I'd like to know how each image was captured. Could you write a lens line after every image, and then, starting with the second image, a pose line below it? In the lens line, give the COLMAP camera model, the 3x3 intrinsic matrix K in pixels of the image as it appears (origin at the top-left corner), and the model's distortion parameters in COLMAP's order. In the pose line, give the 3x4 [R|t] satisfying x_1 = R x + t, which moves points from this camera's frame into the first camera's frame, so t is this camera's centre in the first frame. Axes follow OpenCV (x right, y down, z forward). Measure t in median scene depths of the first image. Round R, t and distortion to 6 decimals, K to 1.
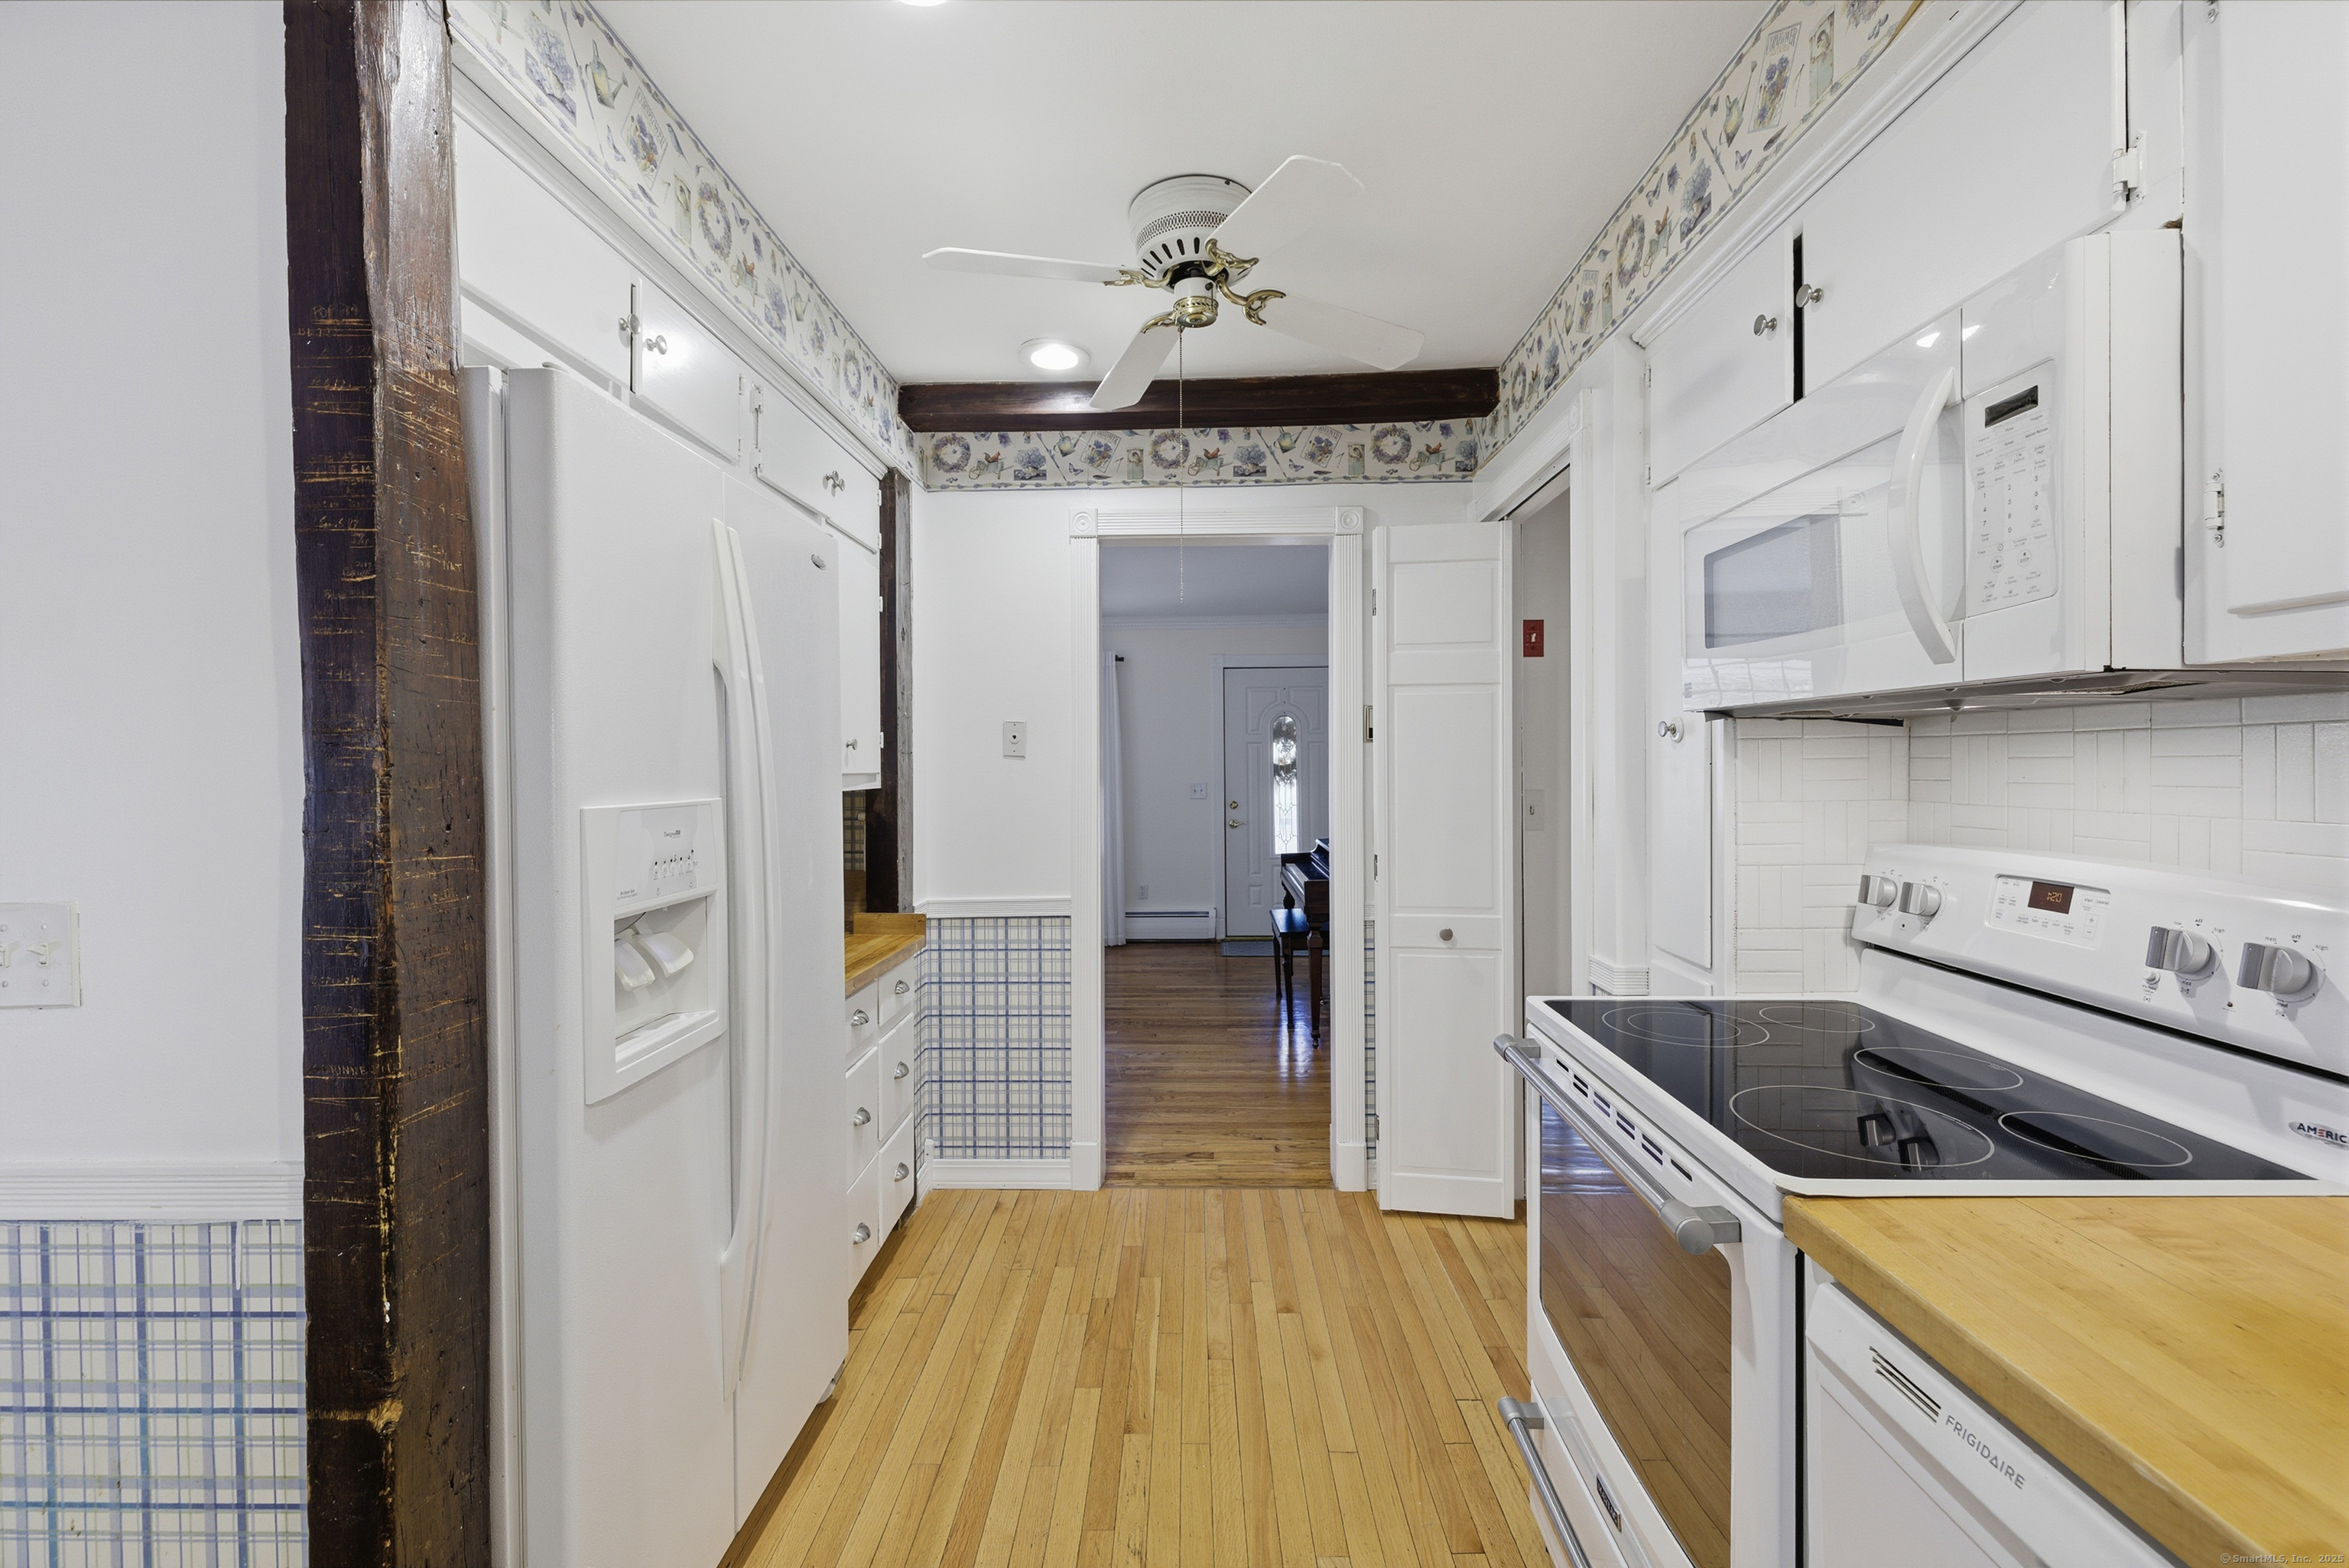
lens RADIAL K [[972.1, 0, 1182.8], [0, 972.1, 789.2], [0, 0, 1]] dist [0.006739, -0.001765]
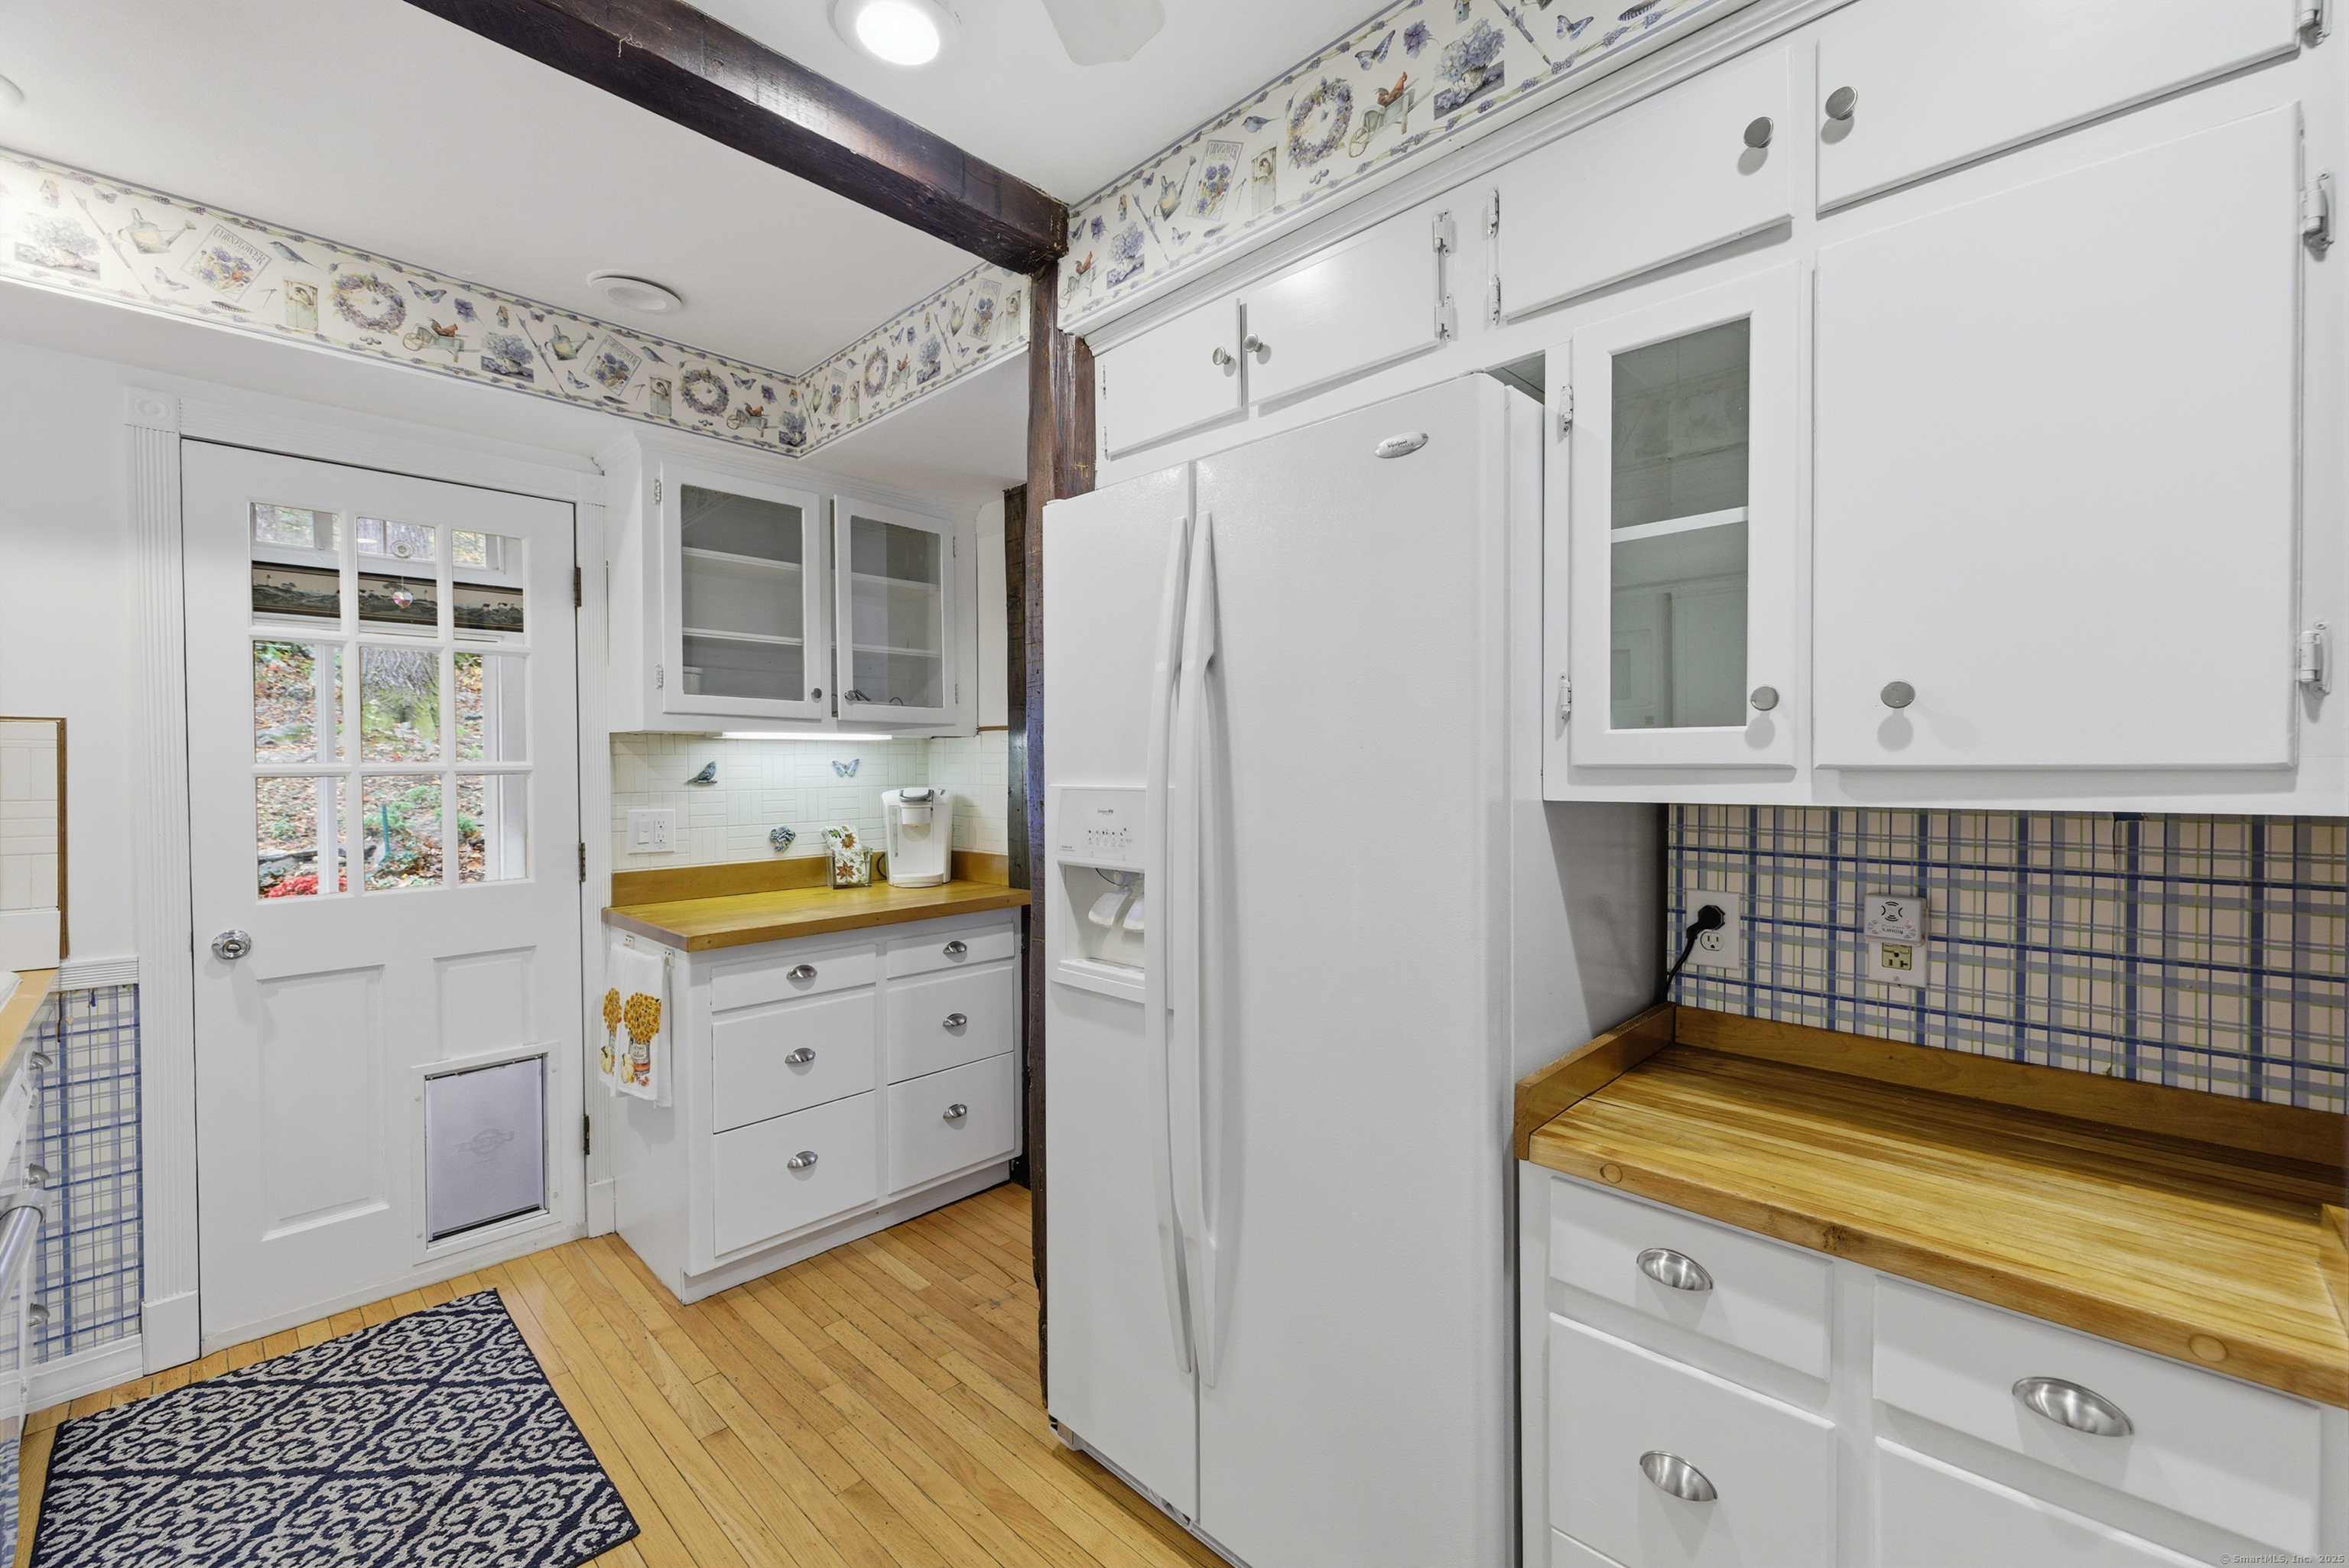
lens RADIAL K [[972.1, 0, 1173.0], [0, 972.1, 776.6], [0, 0, 1]] dist [0.006739, -0.001765]
pose [[0.681538, 0.008819, 0.731730, -0.166962], [0.006525, 0.999814, -0.018127, 0.002722], [-0.731754, 0.017129, 0.681354, 0.157983]]
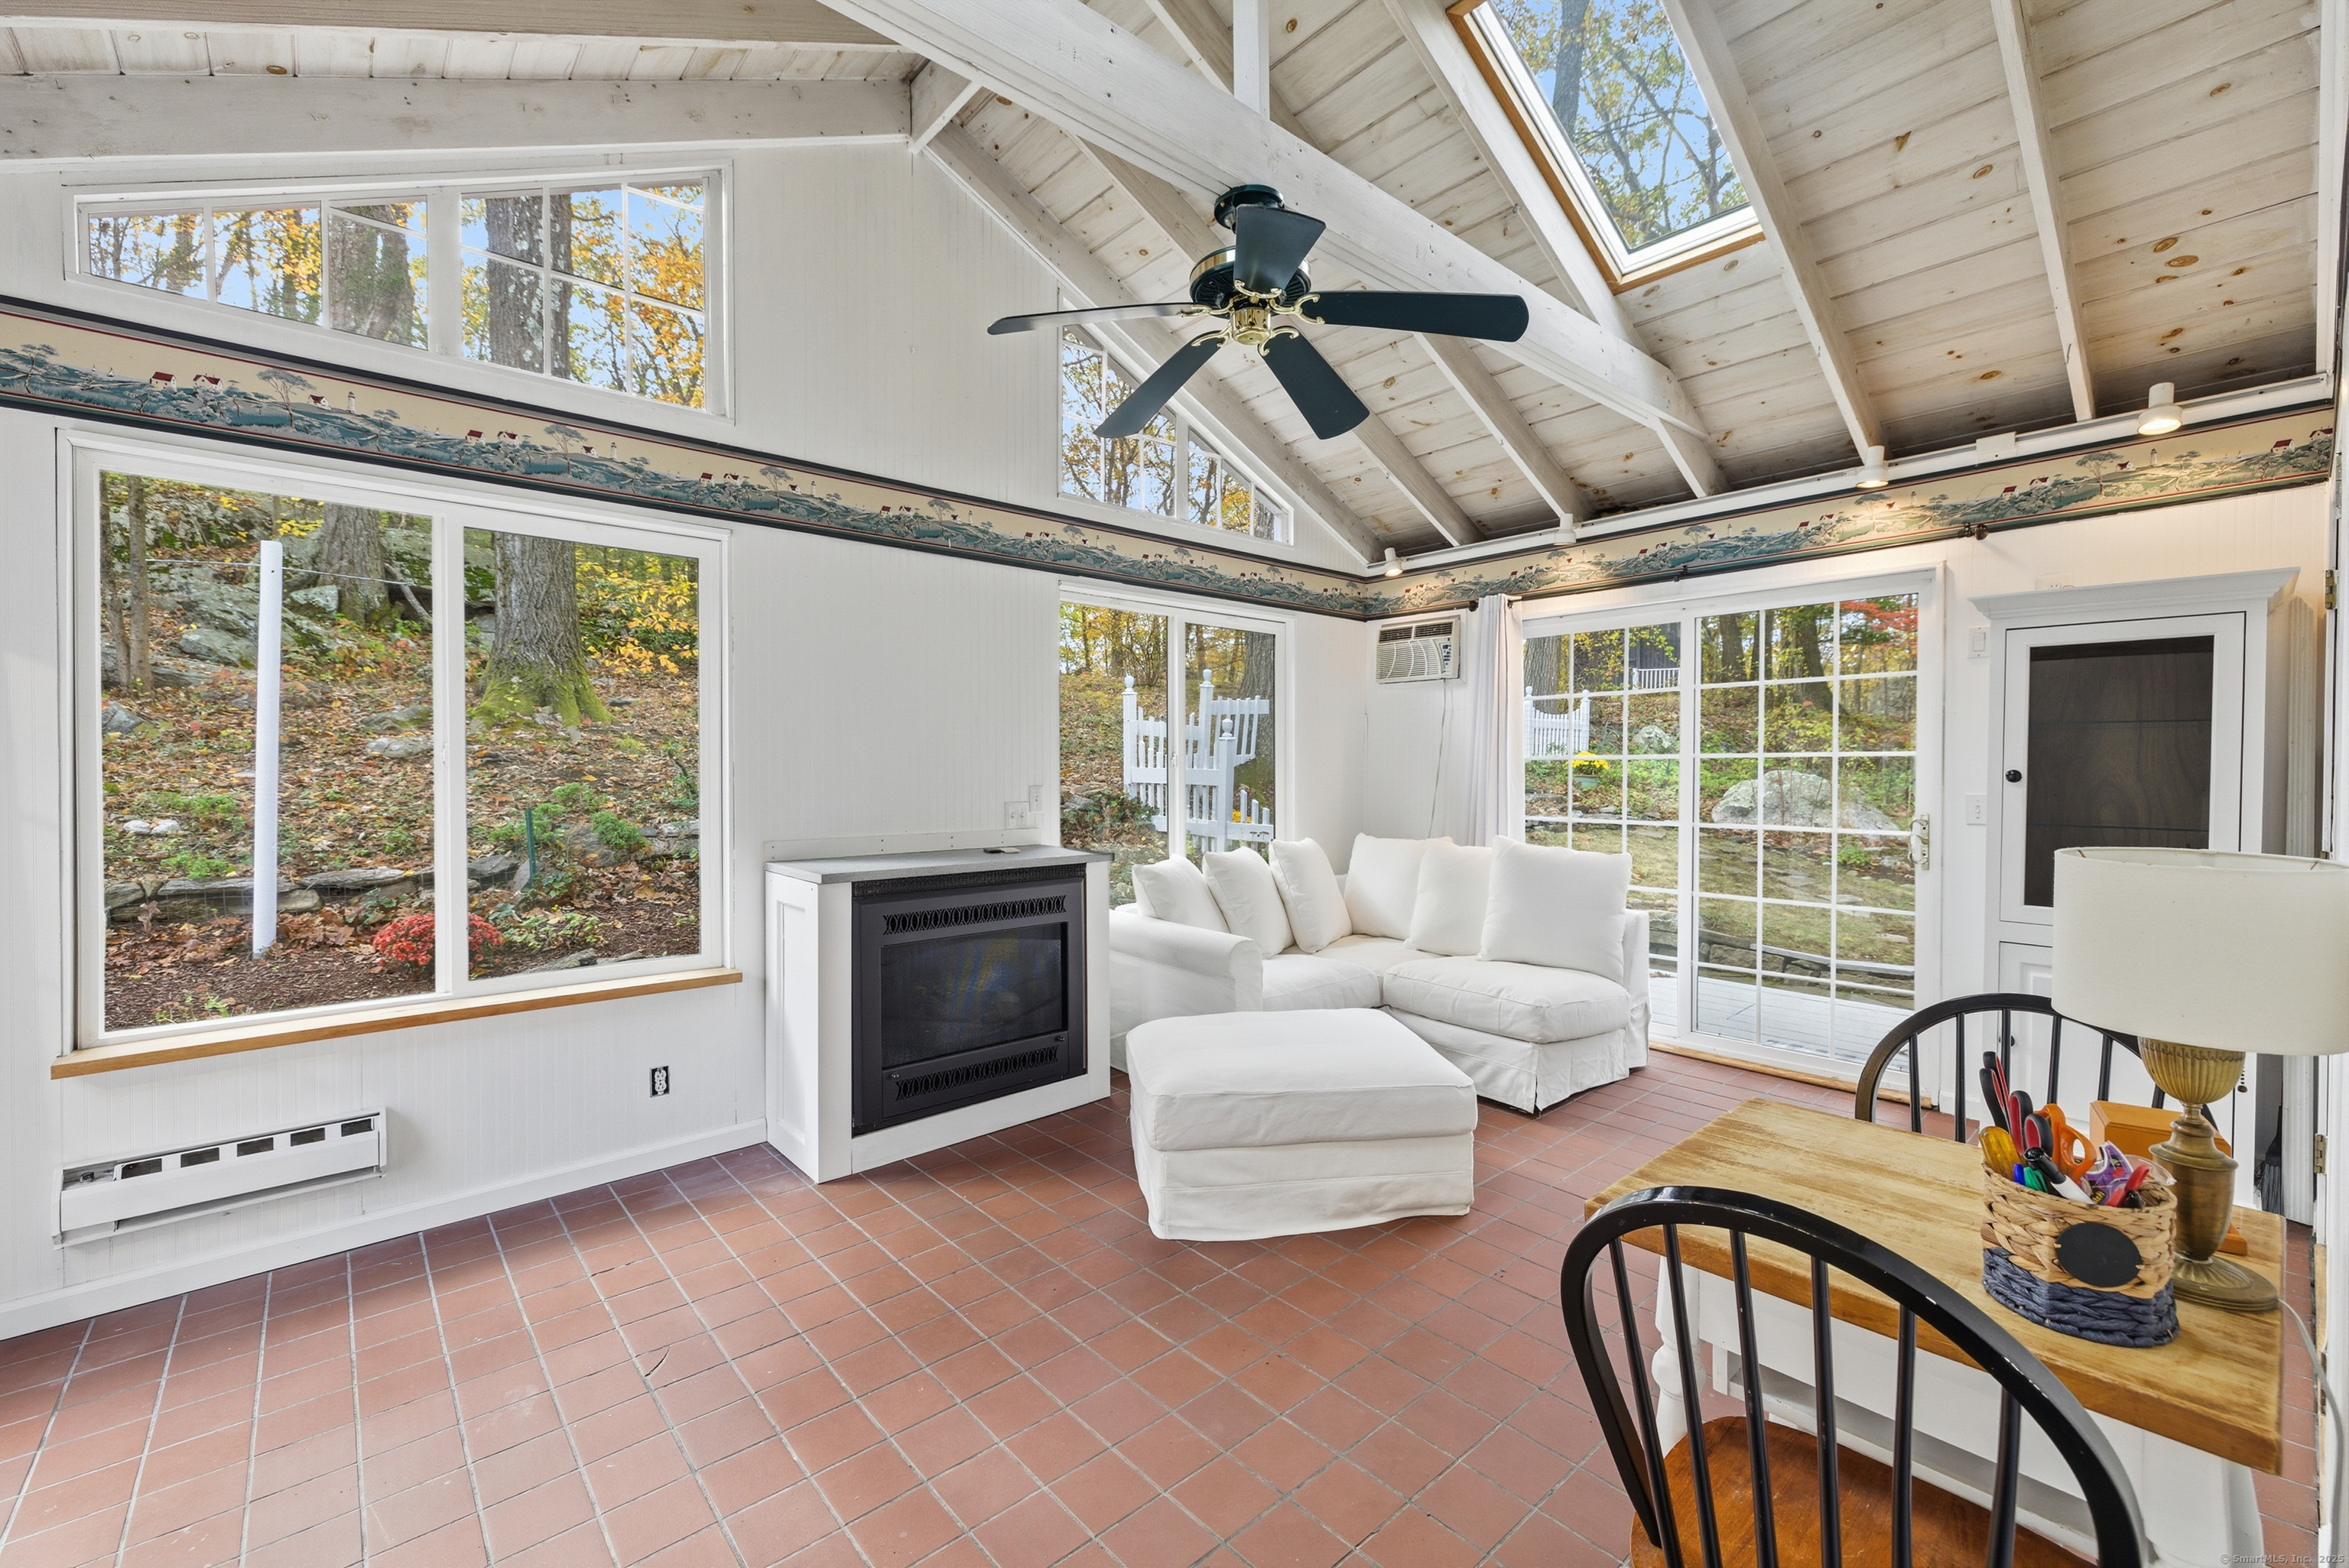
lens RADIAL K [[972.1, 0, 1171.5], [0, 972.1, 782.8], [0, 0, 1]] dist [0.006739, -0.001765]
pose [[0.740018, 0.016624, 0.672381, -0.012446], [-0.004439, 0.999793, -0.019834, 0.000621], [-0.672572, 0.011693, 0.739939, 1.520461]]
